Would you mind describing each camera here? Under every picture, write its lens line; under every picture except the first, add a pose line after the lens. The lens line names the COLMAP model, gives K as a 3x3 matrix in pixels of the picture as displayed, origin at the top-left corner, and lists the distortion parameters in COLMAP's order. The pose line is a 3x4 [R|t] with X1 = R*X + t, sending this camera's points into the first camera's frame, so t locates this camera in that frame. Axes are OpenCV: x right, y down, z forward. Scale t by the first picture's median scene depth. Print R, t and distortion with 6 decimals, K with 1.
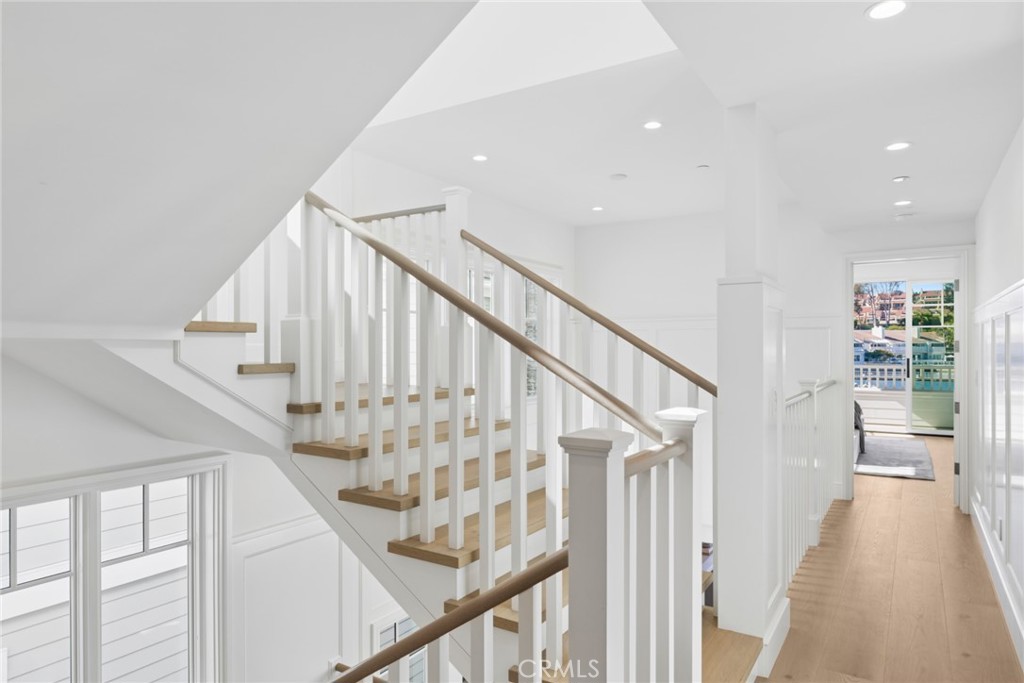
lens RADIAL K [[622.2, 0, 512.0], [0, 622.2, 341.5], [0, 0, 1]] dist [0.001909, 0.000066]
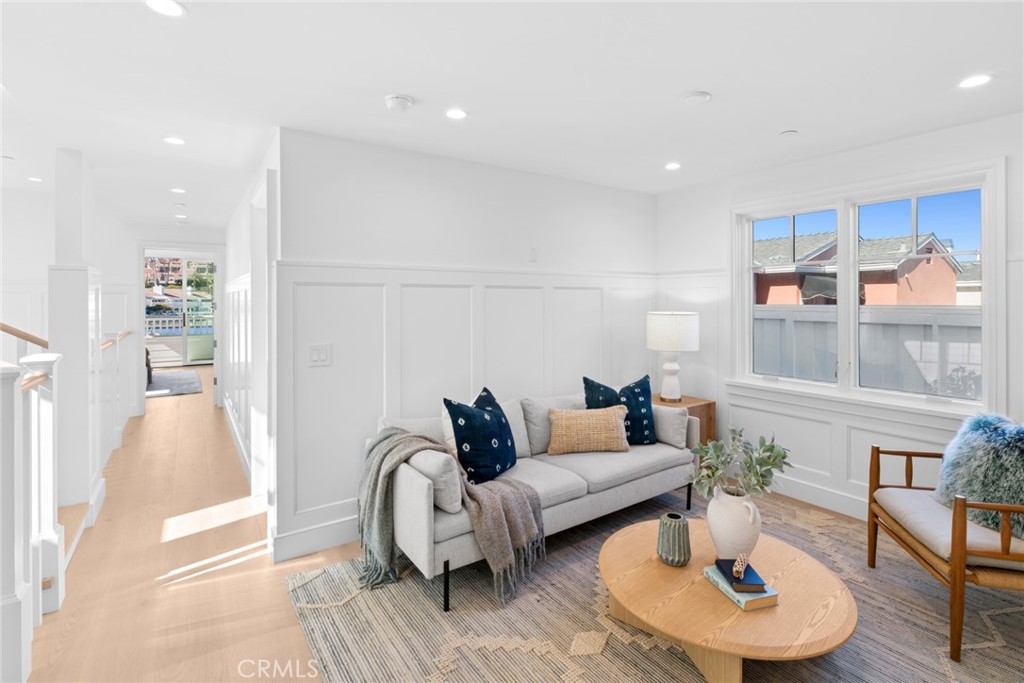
lens RADIAL K [[479.4, 0, 514.7], [0, 479.4, 298.8], [0, 0, 1]] dist [-0.001162, -0.000247]
pose [[0.388988, -0.002969, 0.921238, -0.195543], [0.000253, 0.999995, 0.003117, -0.019633], [-0.921243, -0.000980, 0.388987, -0.303390]]
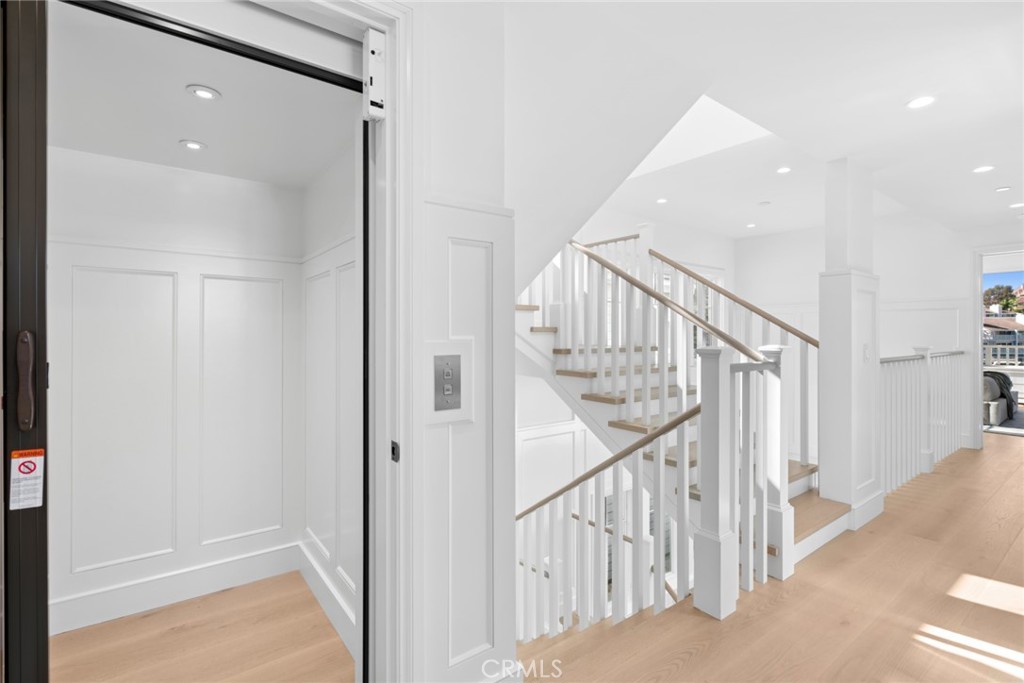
lens RADIAL K [[476.8, 0, 516.5], [0, 476.8, 334.2], [0, 0, 1]] dist [-0.000951, -0.000016]
pose [[0.938408, 0.001520, -0.345526, 0.023211], [0.000395, 0.999985, 0.005471, 0.034525], [0.345529, -0.005270, 0.938393, -0.278784]]
